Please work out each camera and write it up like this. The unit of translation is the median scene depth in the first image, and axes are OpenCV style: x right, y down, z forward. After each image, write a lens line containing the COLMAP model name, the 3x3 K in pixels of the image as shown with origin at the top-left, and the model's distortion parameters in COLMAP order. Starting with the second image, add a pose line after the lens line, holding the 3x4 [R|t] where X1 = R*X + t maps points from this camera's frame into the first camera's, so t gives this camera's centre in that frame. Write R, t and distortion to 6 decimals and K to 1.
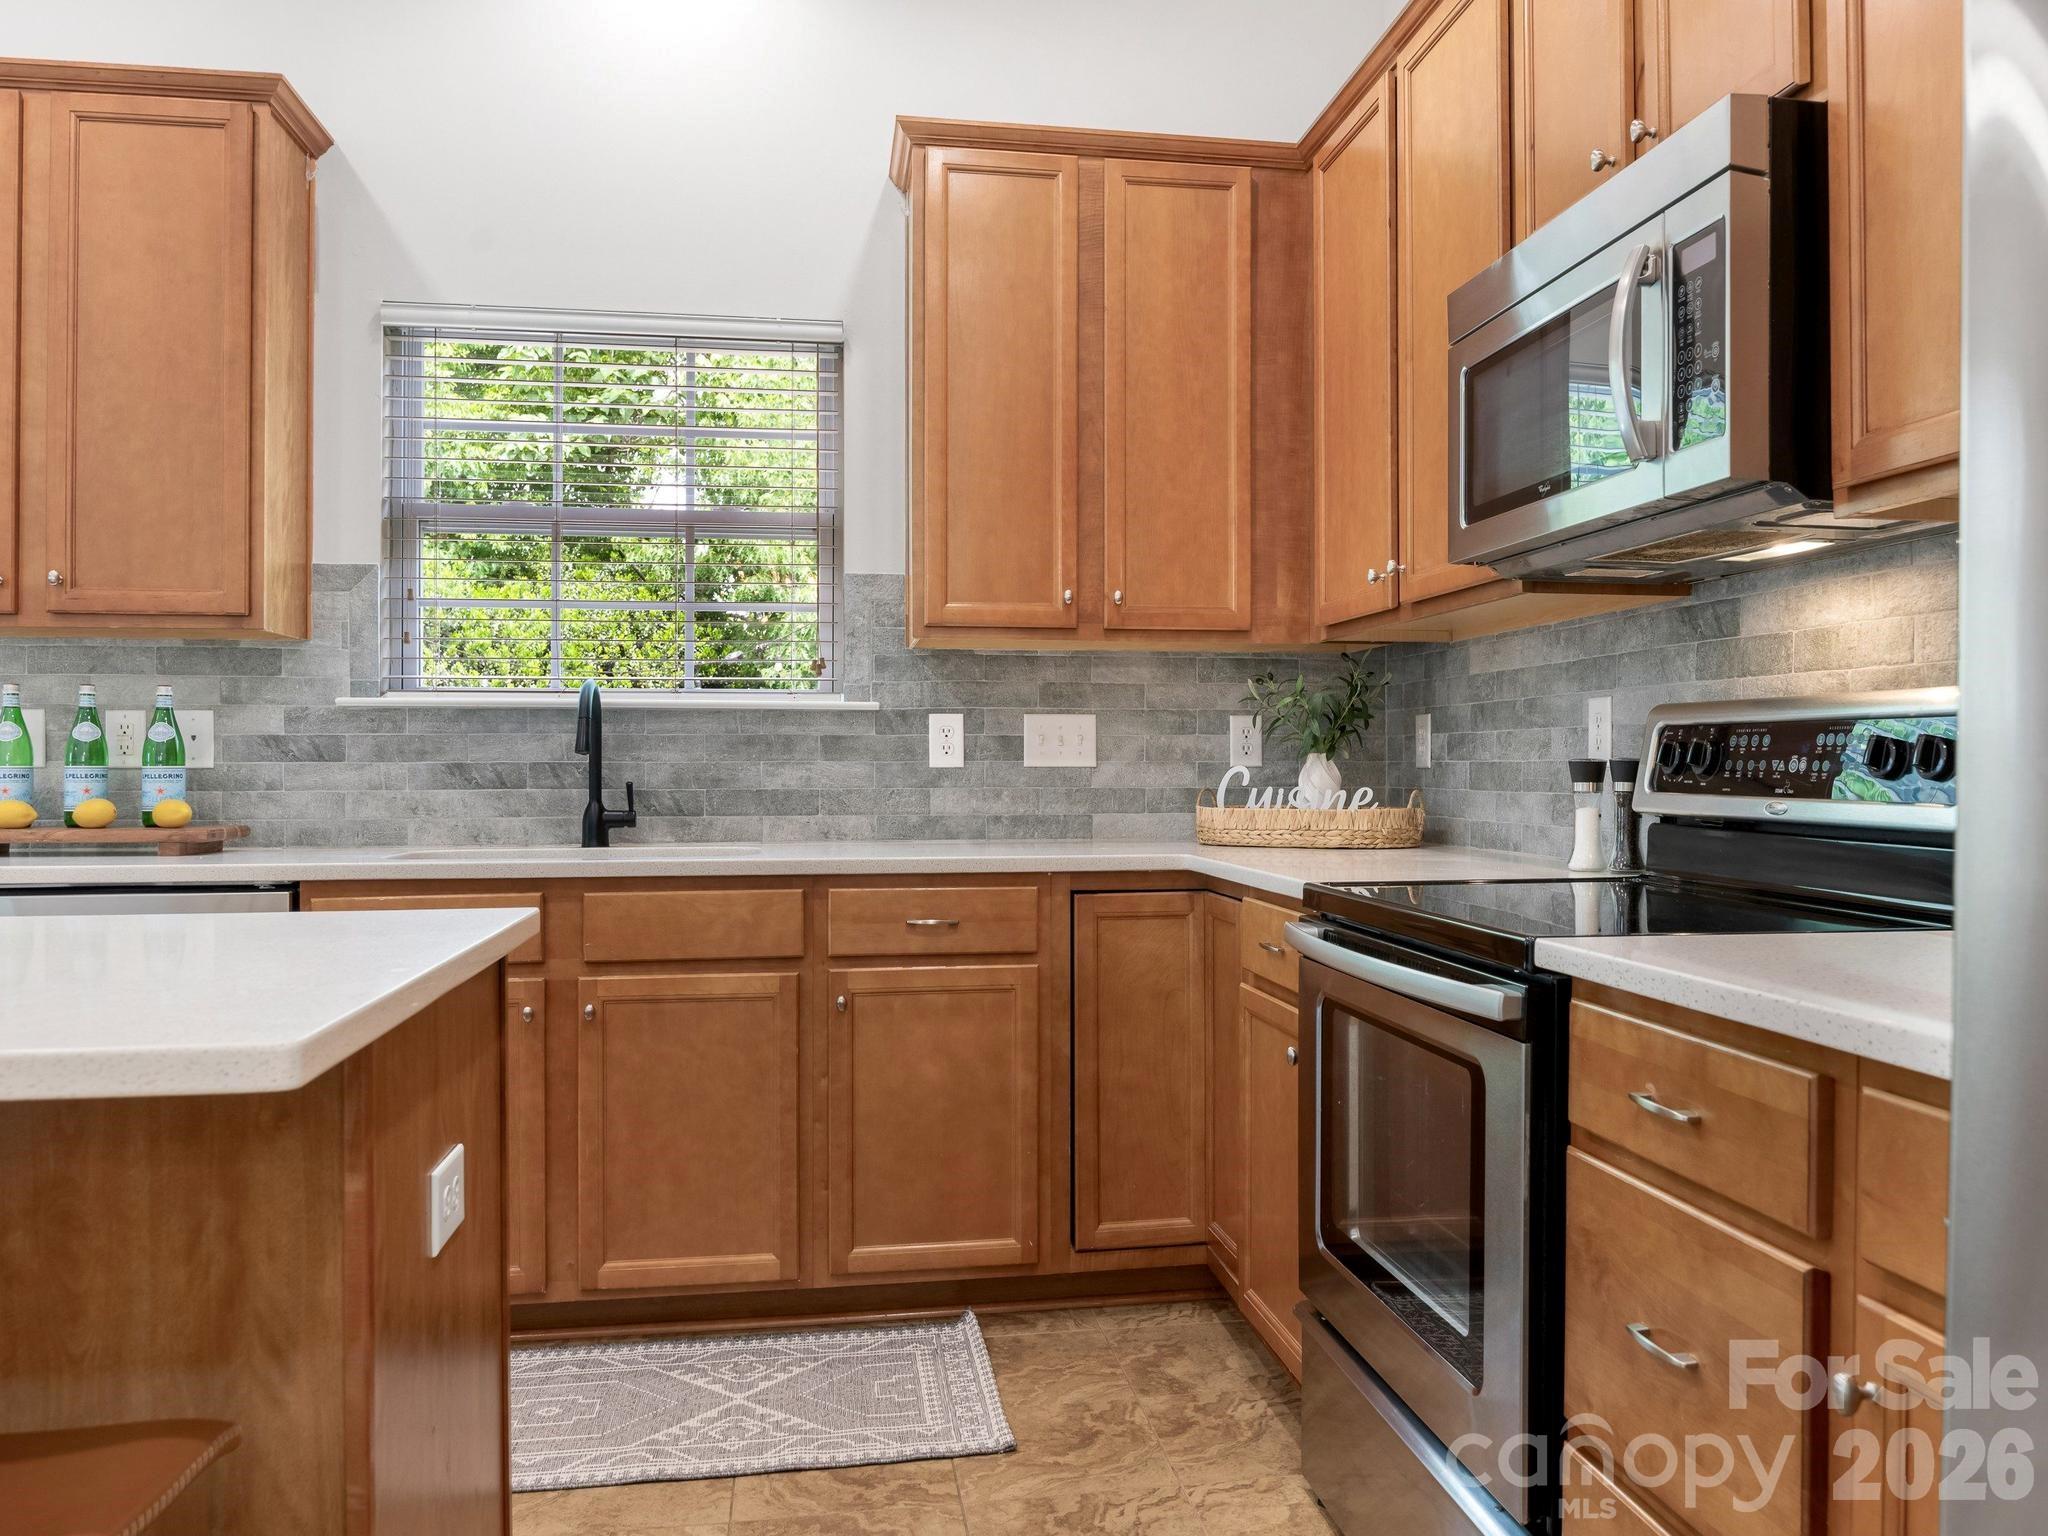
lens RADIAL K [[1615.5, 0, 1029.8], [0, 1615.5, 762.8], [0, 0, 1]] dist [-0.036099, 0.003434]
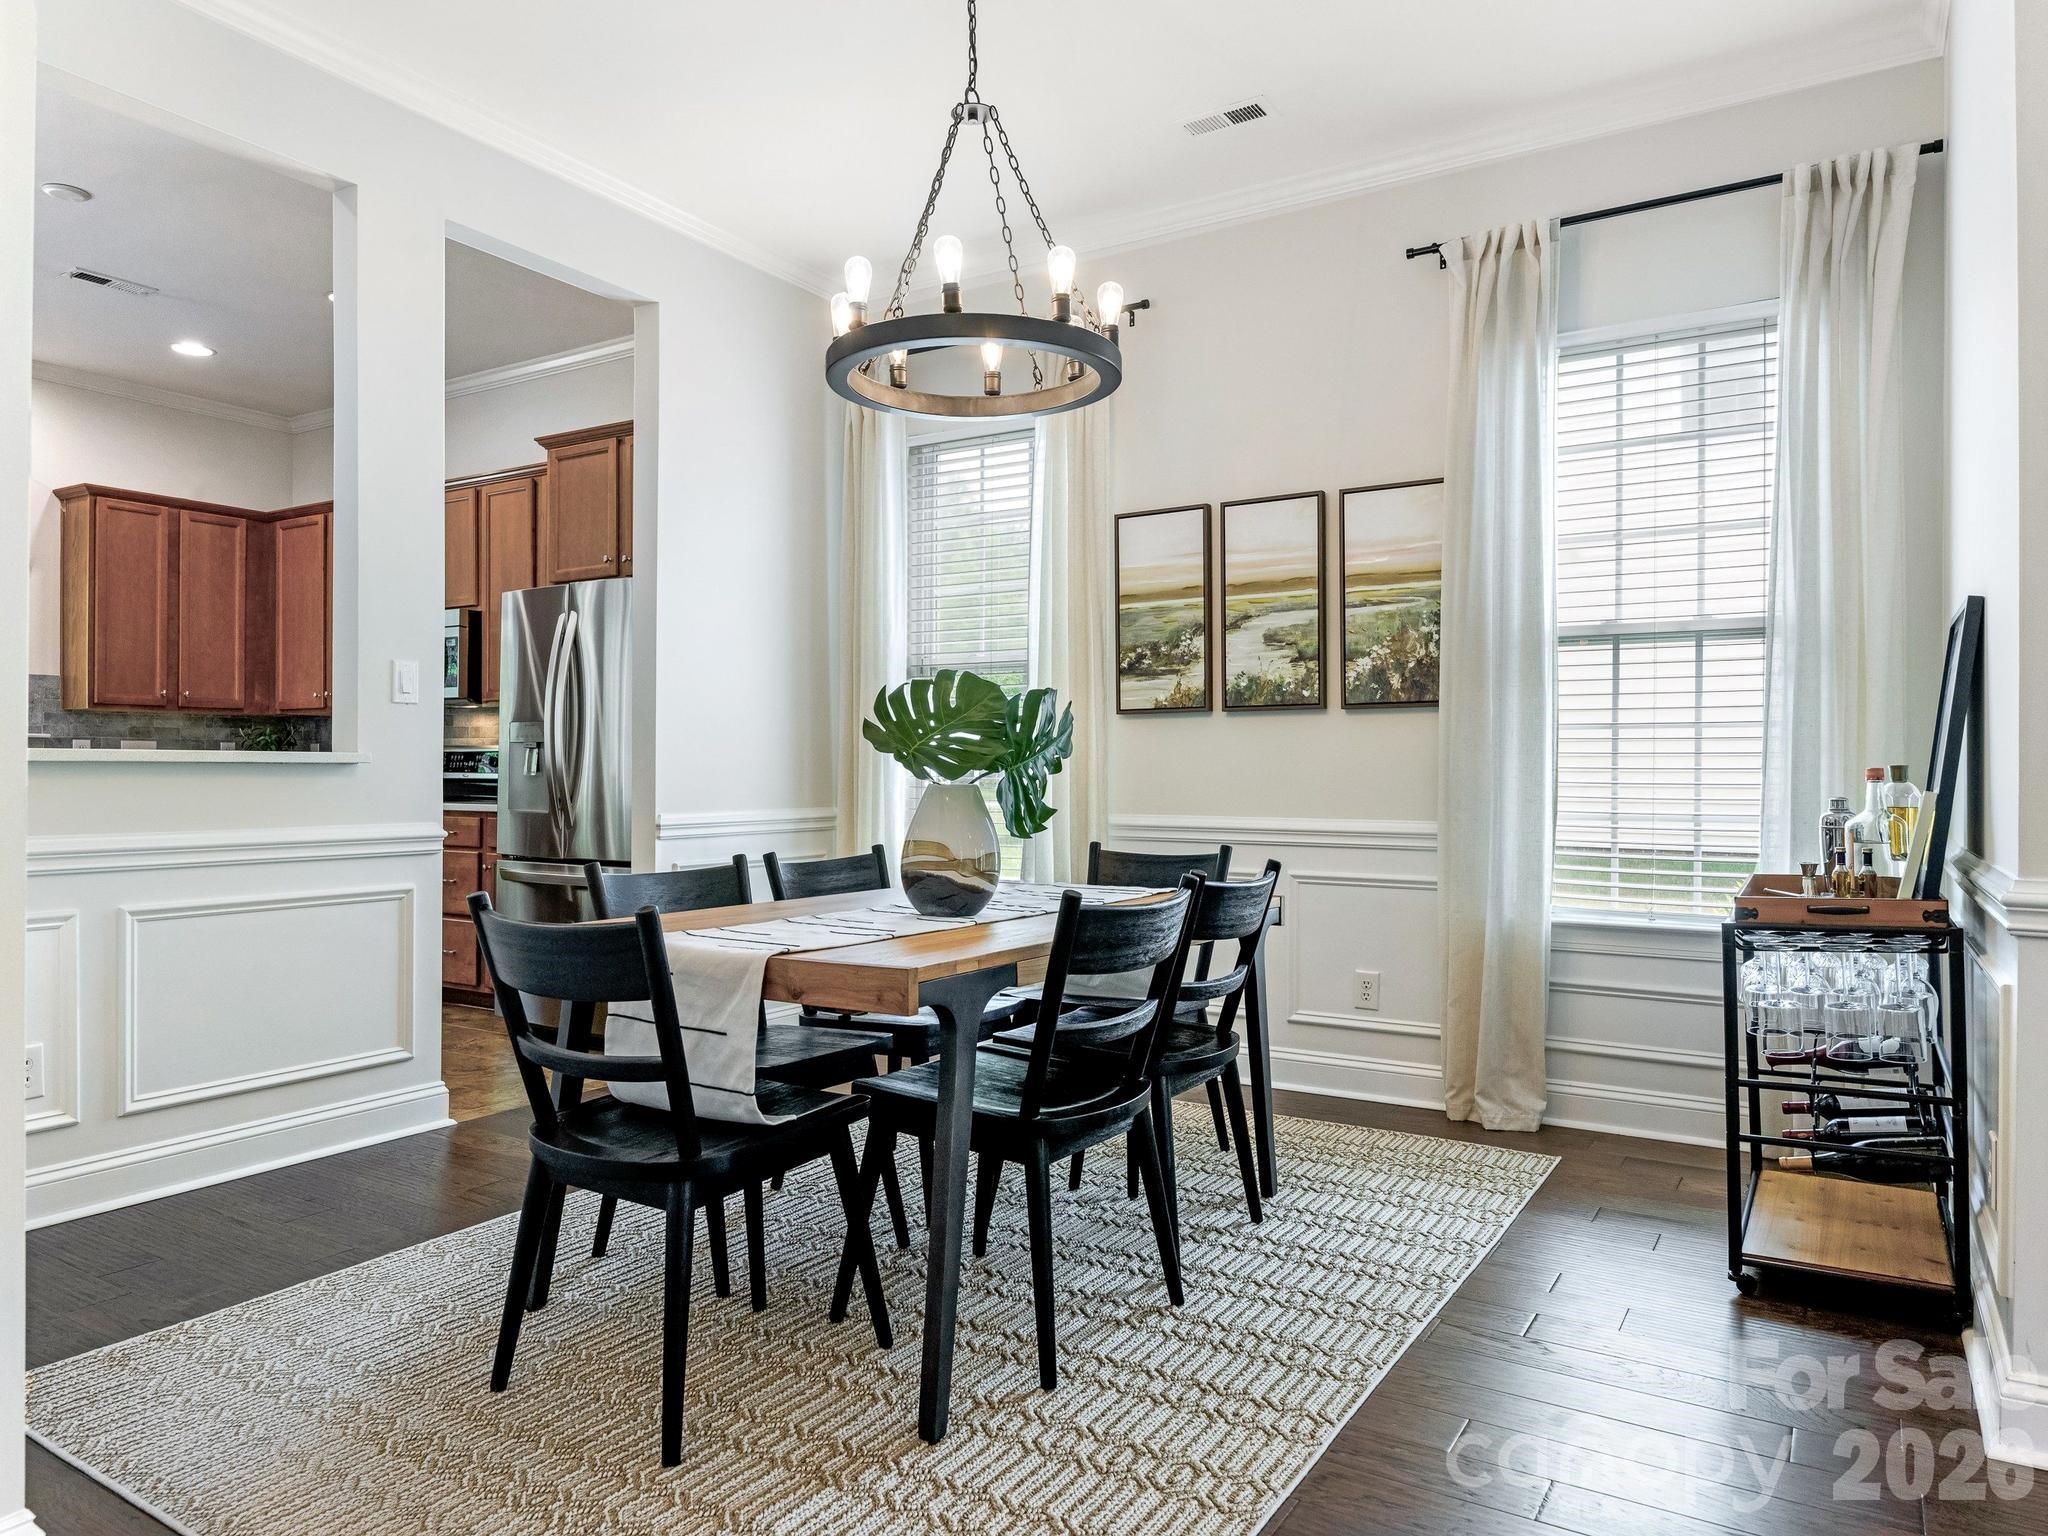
lens RADIAL K [[1355.9, 0, 1042.7], [0, 1355.9, 755.2], [0, 0, 1]] dist [-0.001440, -0.003244]
pose [[0.638355, 0.012281, 0.769644, -0.675096], [-0.002180, 0.999898, -0.014147, 0.015491], [-0.769739, 0.007354, 0.638317, -1.257964]]
